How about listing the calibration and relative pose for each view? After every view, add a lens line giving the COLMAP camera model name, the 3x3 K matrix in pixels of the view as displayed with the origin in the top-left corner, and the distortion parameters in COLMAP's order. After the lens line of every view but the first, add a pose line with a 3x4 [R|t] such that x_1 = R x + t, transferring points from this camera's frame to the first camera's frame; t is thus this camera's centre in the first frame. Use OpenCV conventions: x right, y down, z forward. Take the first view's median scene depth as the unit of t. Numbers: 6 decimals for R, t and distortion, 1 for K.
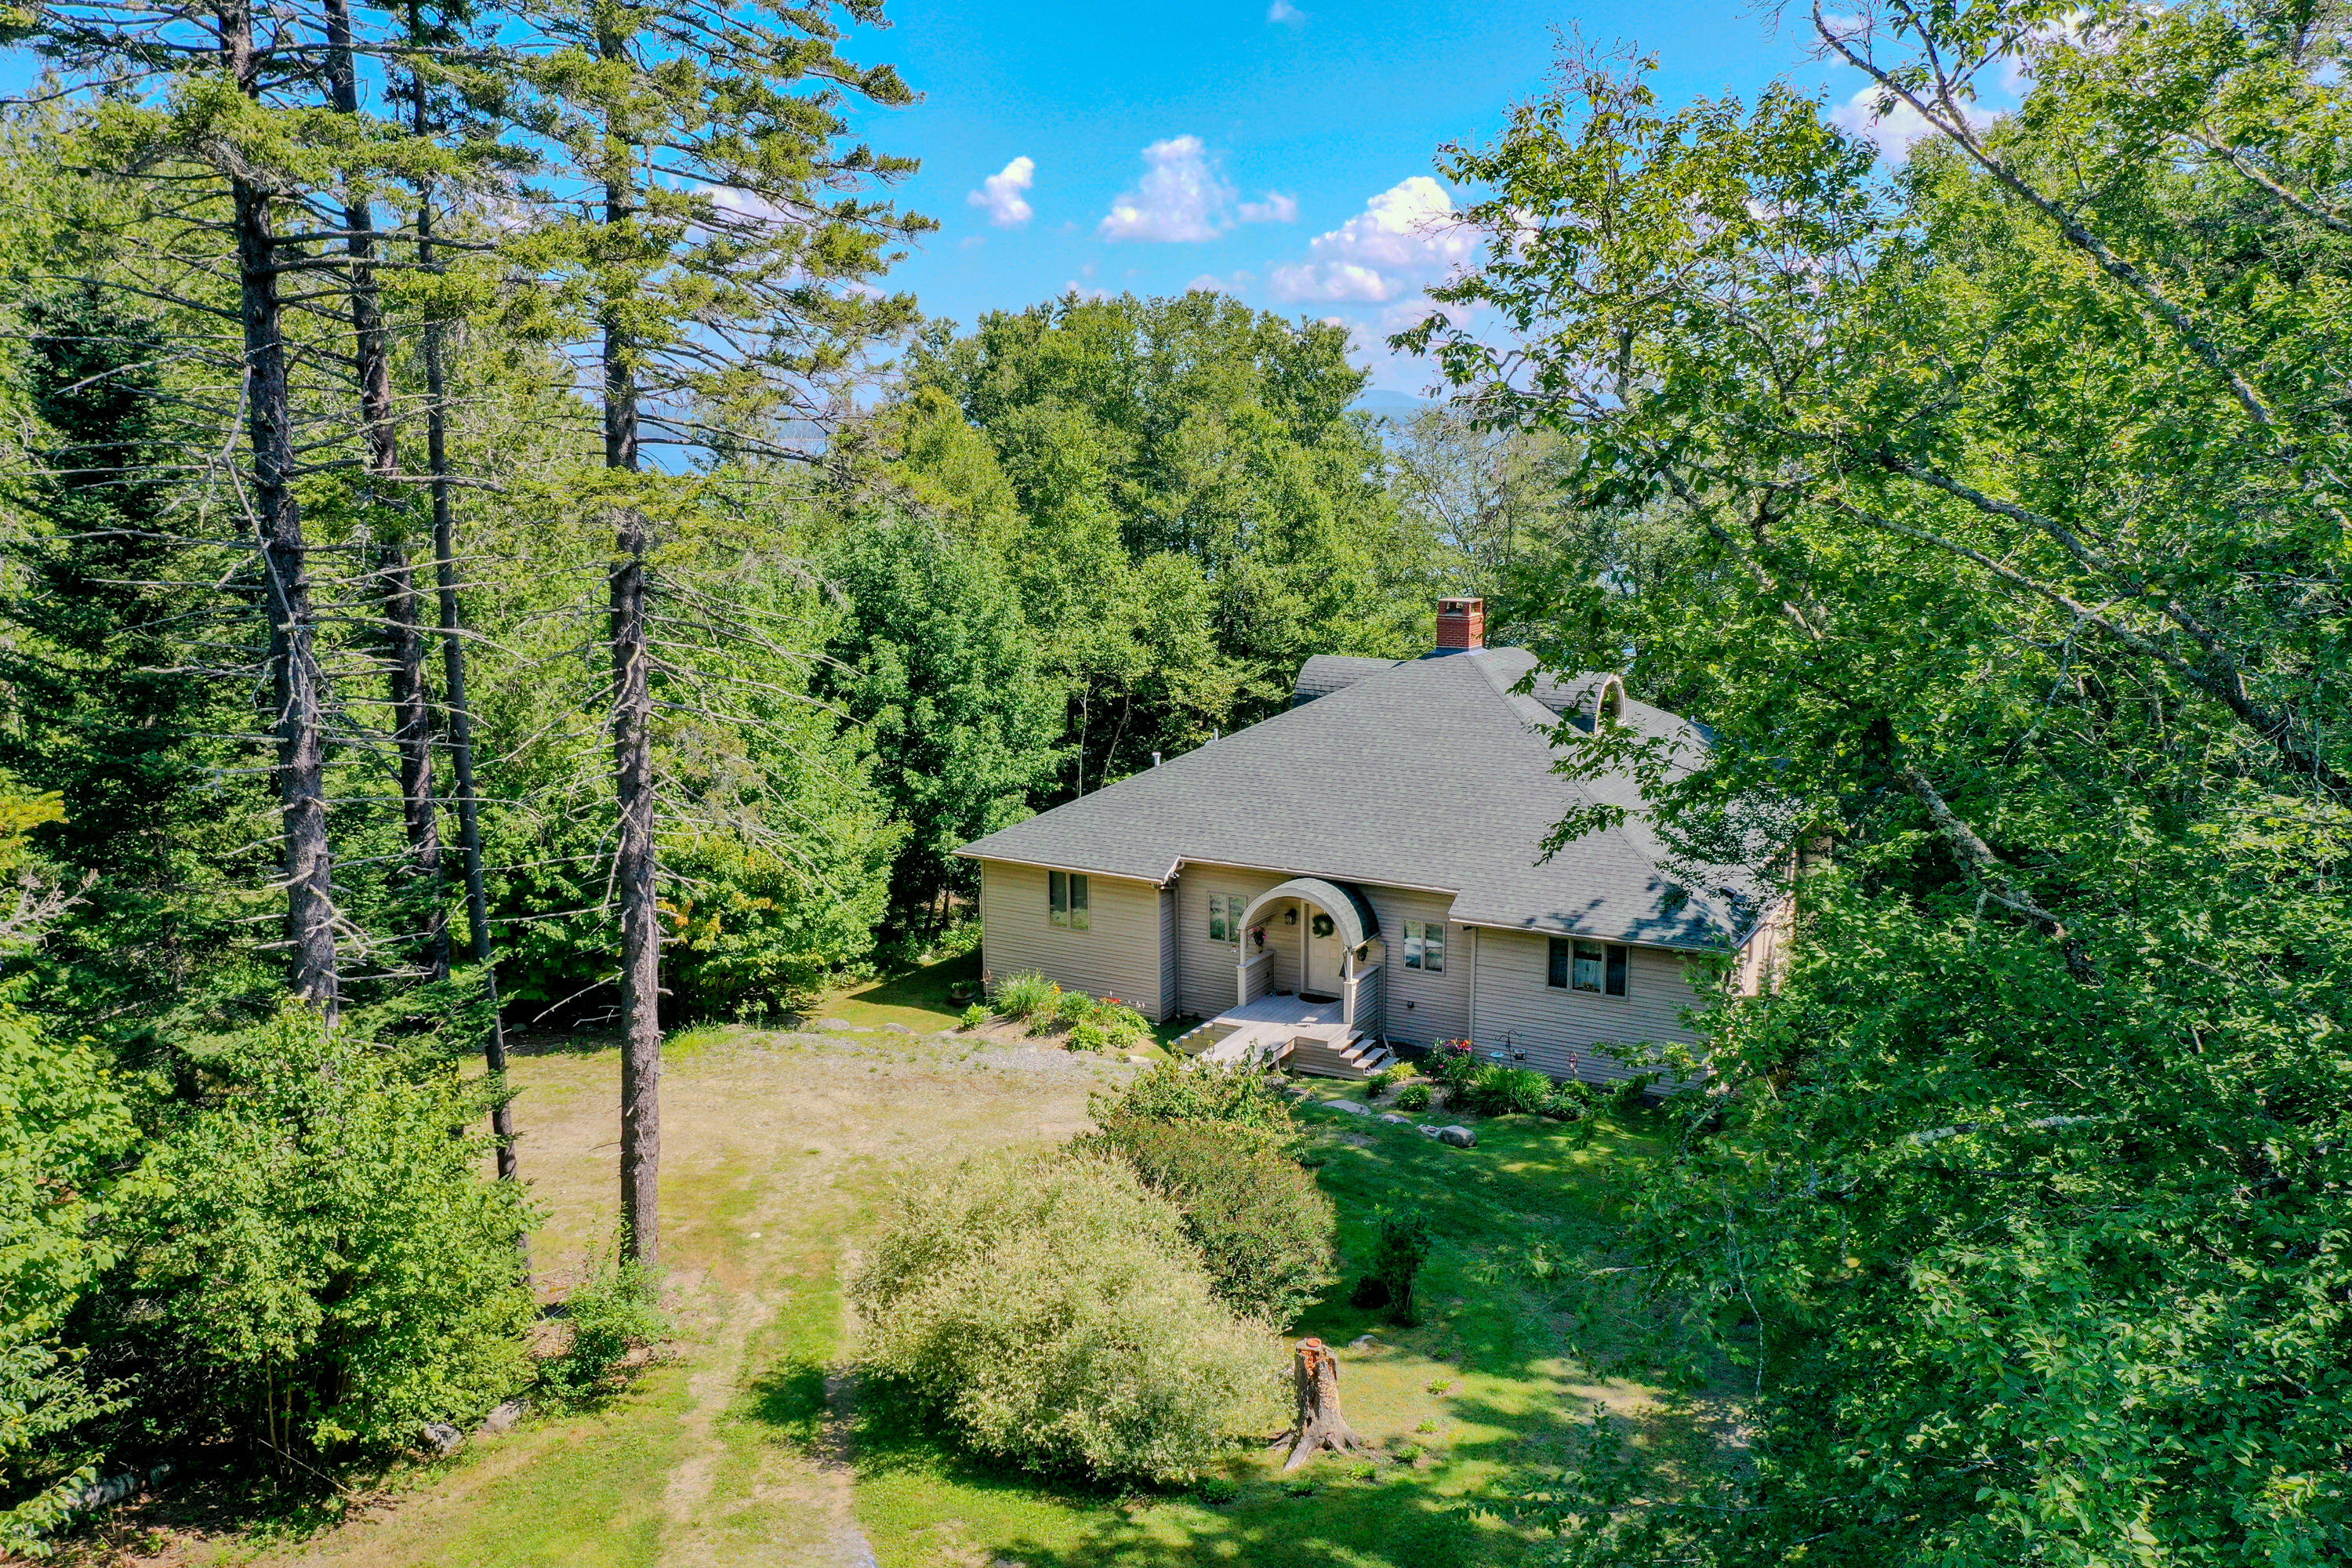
lens RADIAL K [[1776.7, 0, 1176.0], [0, 1776.7, 784.0], [0, 0, 1]] dist [-0.051323, -0.001521]
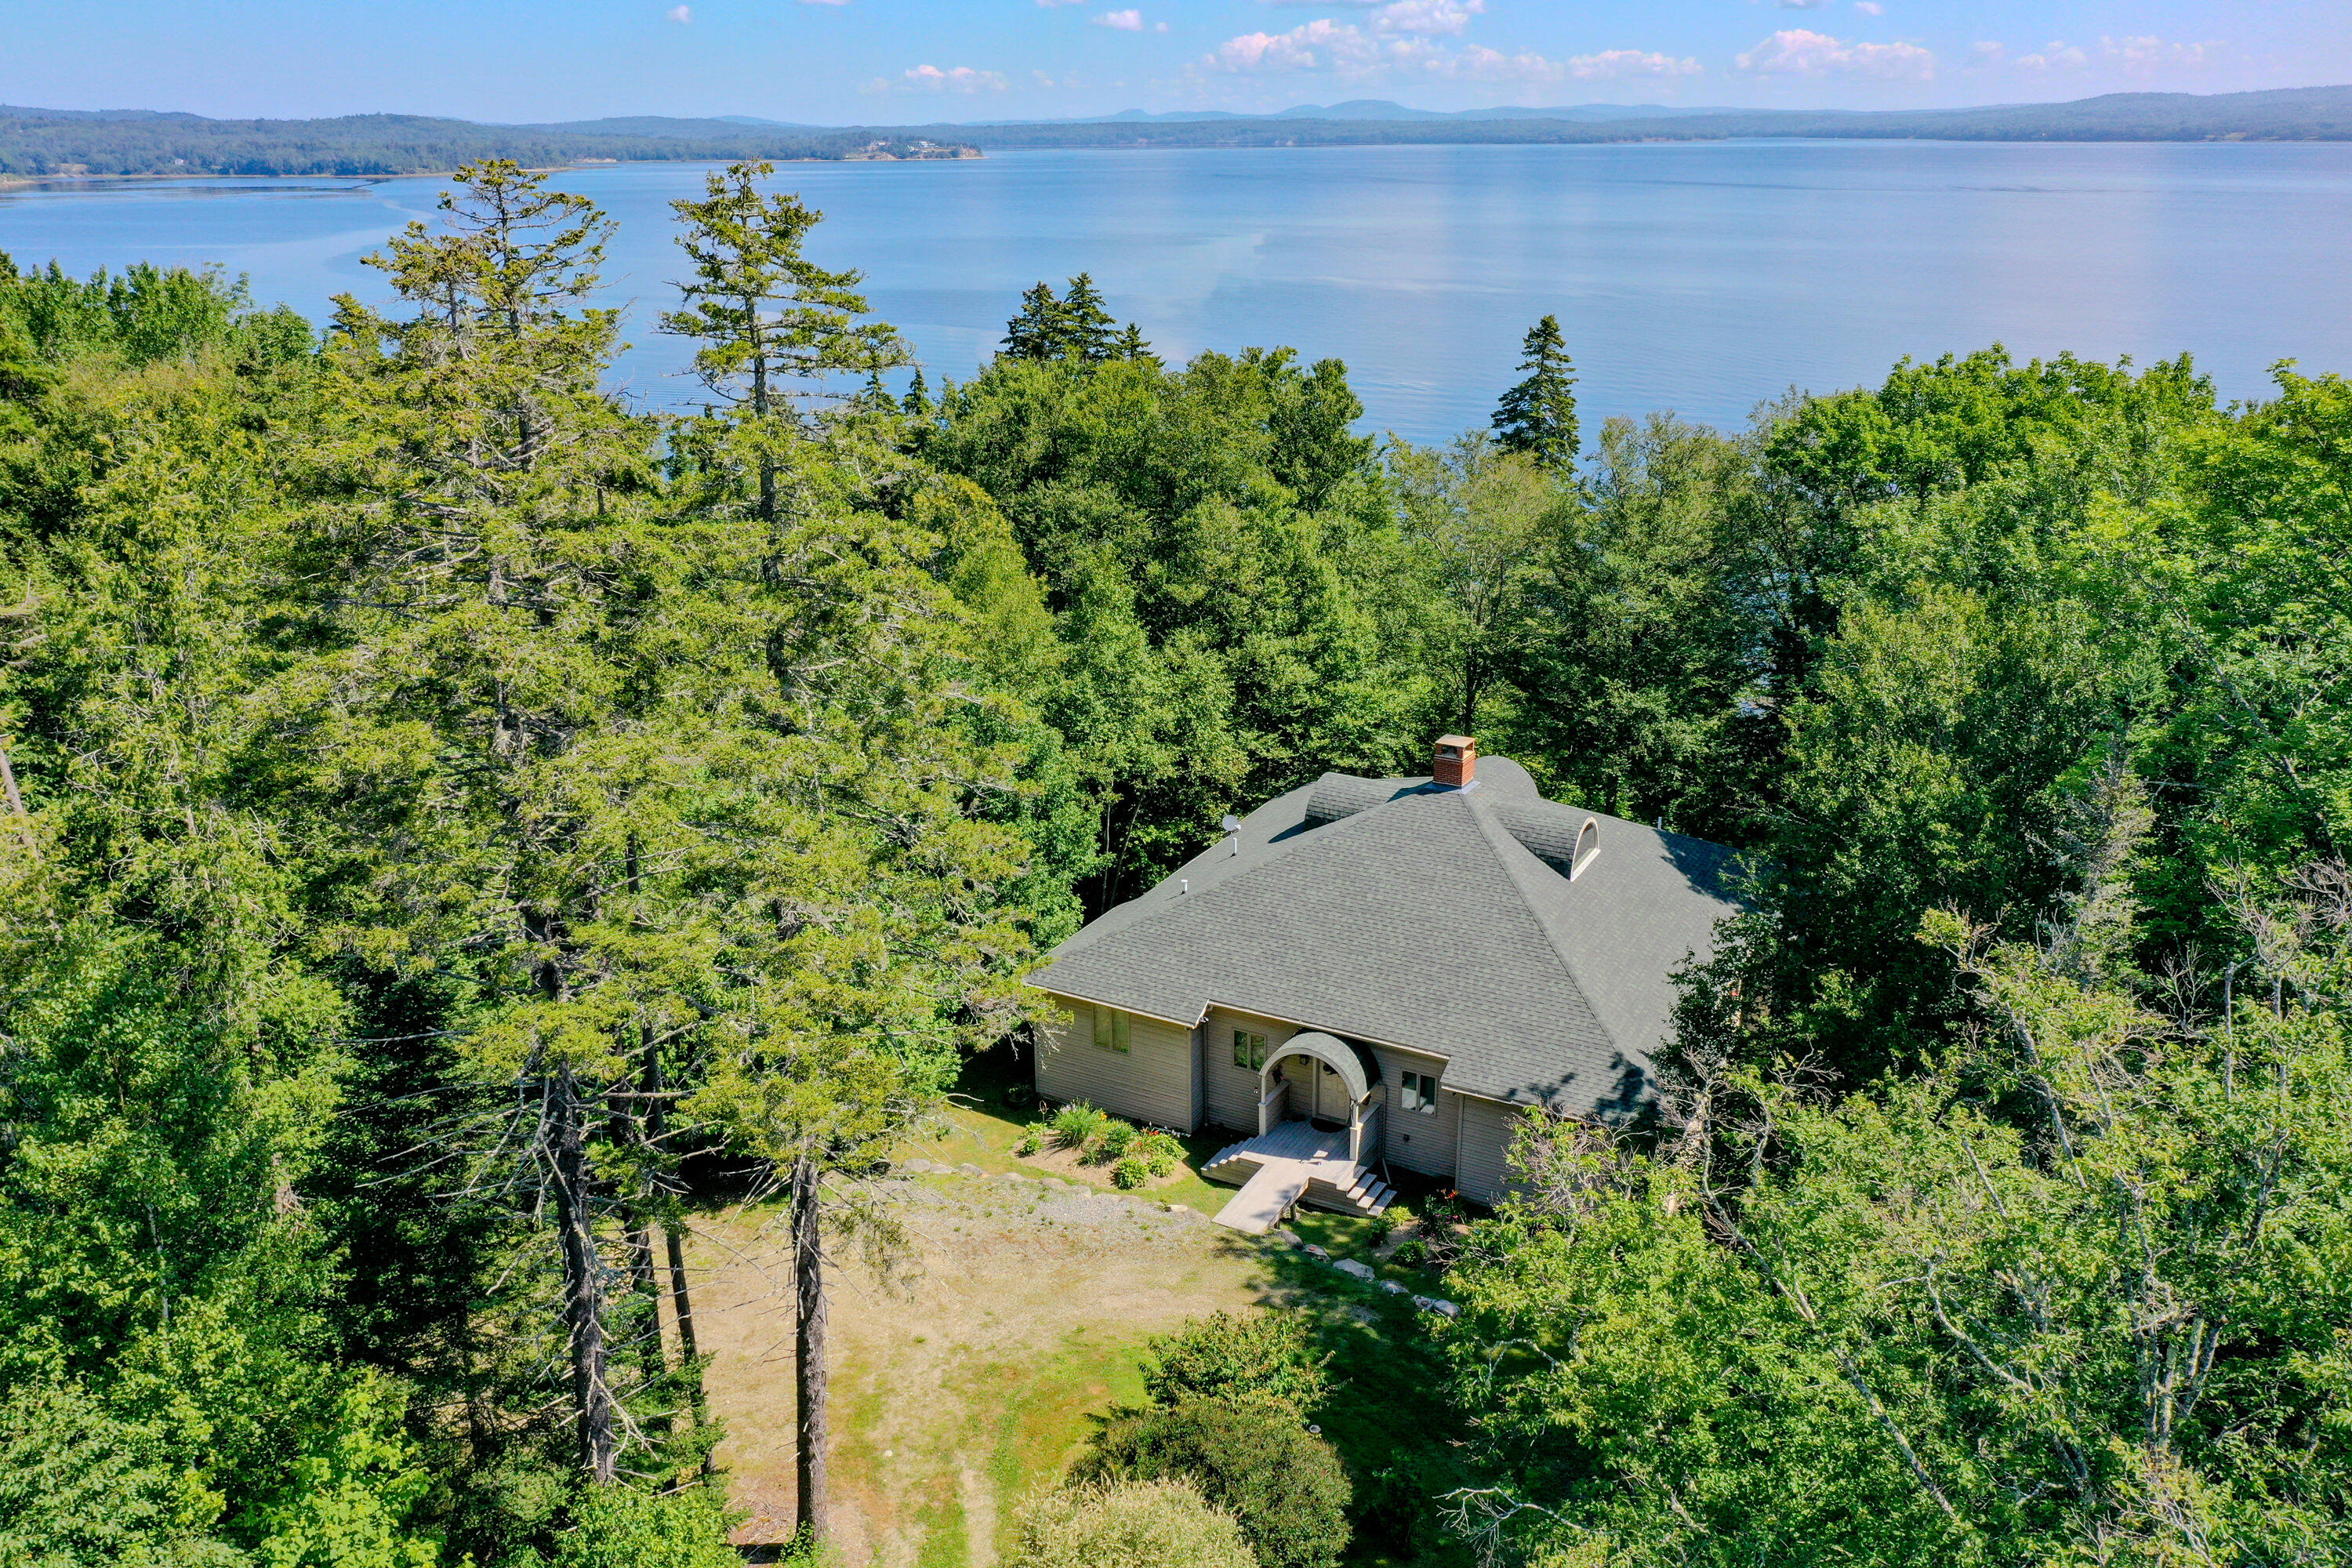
lens RADIAL K [[1776.7, 0, 1176.0], [0, 1776.7, 784.0], [0, 0, 1]] dist [-0.051323, -0.001521]
pose [[0.999953, -0.007045, 0.006704, -0.026025], [0.005990, 0.989247, 0.146134, -0.273710], [-0.007661, -0.146087, 0.989242, -0.119948]]
